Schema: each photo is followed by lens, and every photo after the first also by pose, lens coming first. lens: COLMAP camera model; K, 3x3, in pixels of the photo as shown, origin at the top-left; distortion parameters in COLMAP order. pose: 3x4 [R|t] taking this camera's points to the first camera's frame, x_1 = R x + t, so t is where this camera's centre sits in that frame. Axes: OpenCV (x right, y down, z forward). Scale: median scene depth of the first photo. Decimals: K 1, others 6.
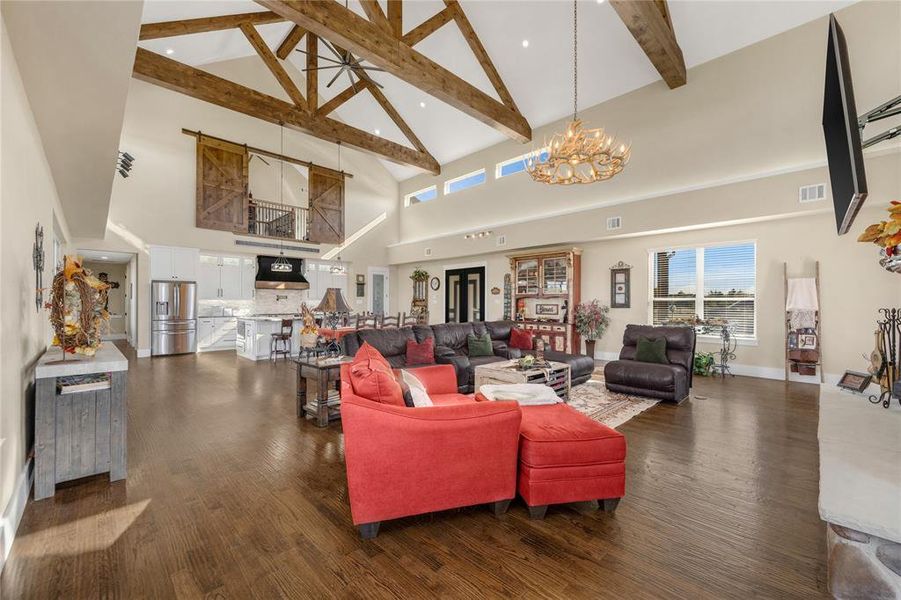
lens RADIAL K [[352.5, 0, 450.5], [0, 352.5, 300.0], [0, 0, 1]] dist [-0.001036, -0.000110]
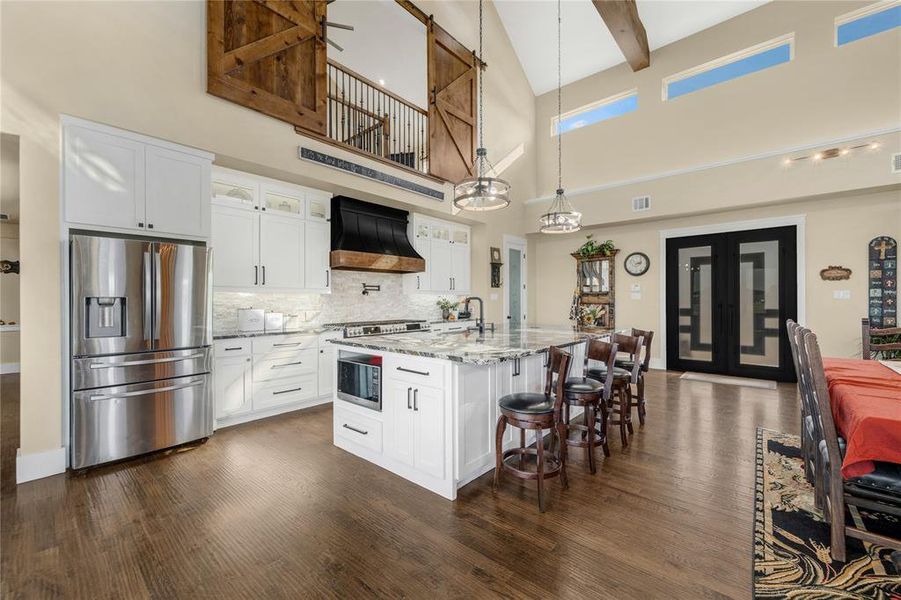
lens RADIAL K [[363.4, 0, 466.5], [0, 363.4, 298.2], [0, 0, 1]] dist [-0.000568, -0.000163]
pose [[0.995574, -0.003888, 0.093904, -0.401782], [0.003358, 0.999978, 0.005792, 0.004193], [-0.093924, -0.005451, 0.995564, 0.492074]]
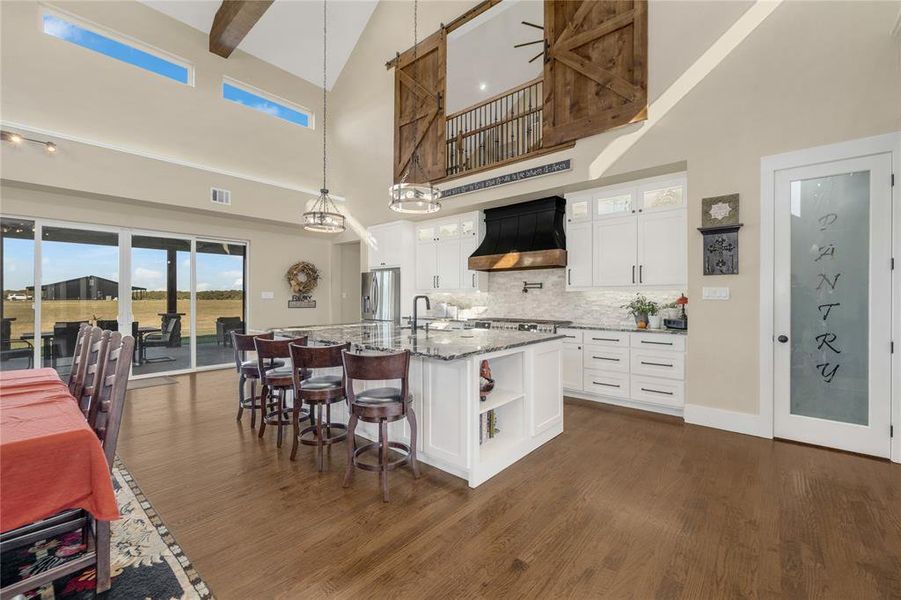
lens RADIAL K [[371.4, 0, 450.5], [0, 371.4, 300.0], [0, 0, 1]] dist [-0.000334, -0.000148]
pose [[0.075685, 0.007134, -0.997106, 0.028351], [0.011177, 0.999906, 0.008003, 0.006654], [0.997069, -0.011750, 0.075598, 0.862637]]
